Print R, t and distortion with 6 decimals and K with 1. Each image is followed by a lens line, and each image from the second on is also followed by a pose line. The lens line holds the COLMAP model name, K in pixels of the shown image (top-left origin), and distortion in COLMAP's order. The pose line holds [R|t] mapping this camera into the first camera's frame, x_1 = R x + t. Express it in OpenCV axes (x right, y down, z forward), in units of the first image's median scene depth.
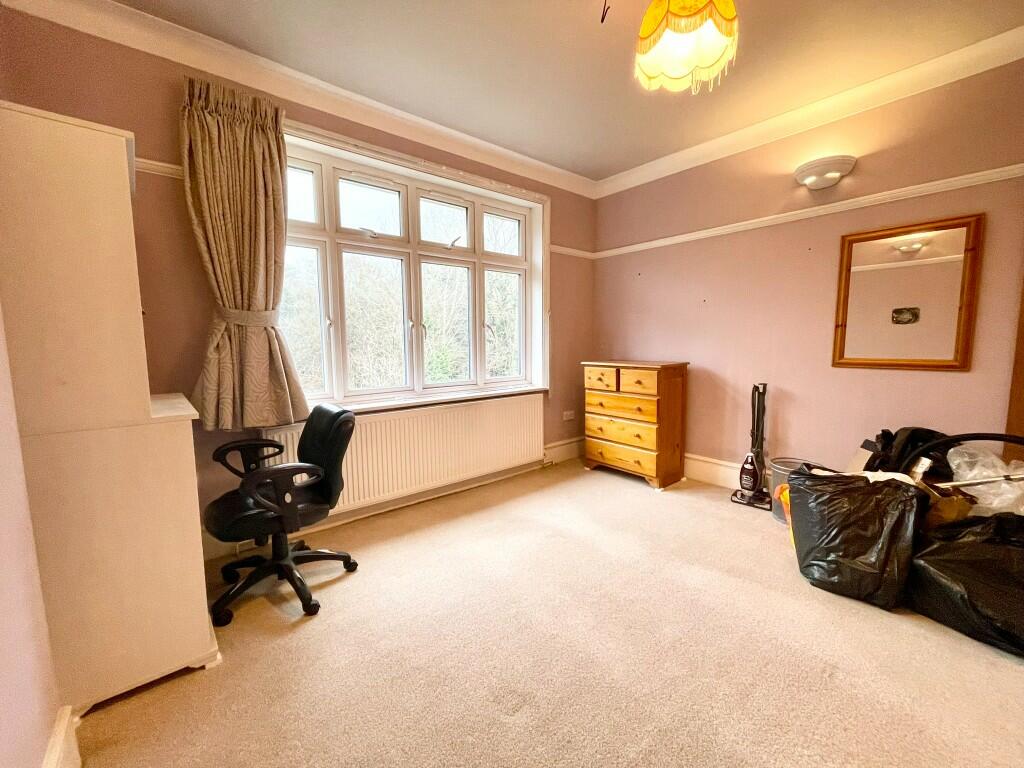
lens RADIAL K [[411.9, 0, 511.3], [0, 411.9, 381.3], [0, 0, 1]] dist [-0.005415, 0.000044]
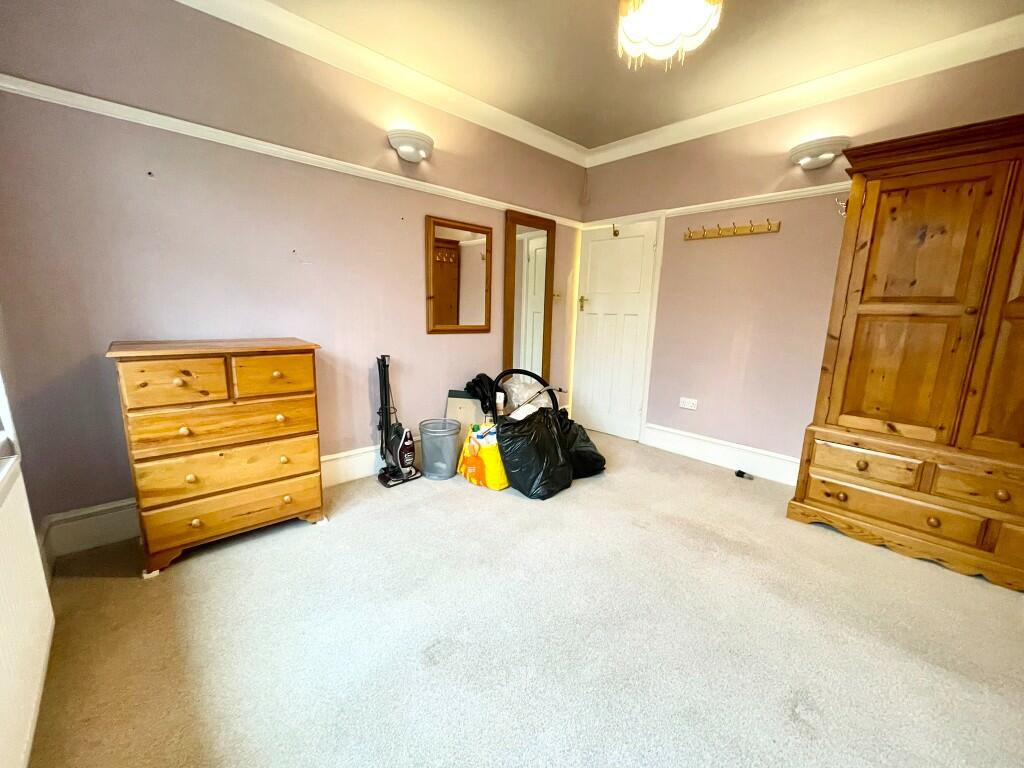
lens RADIAL K [[411.9, 0, 514.1], [0, 411.9, 383.5], [0, 0, 1]] dist [-0.005415, 0.000044]
pose [[-0.044518, -0.168652, 0.984670, -0.312740], [0.075048, 0.982297, 0.171639, -0.065539], [-0.996186, 0.081538, -0.031073, 0.686453]]
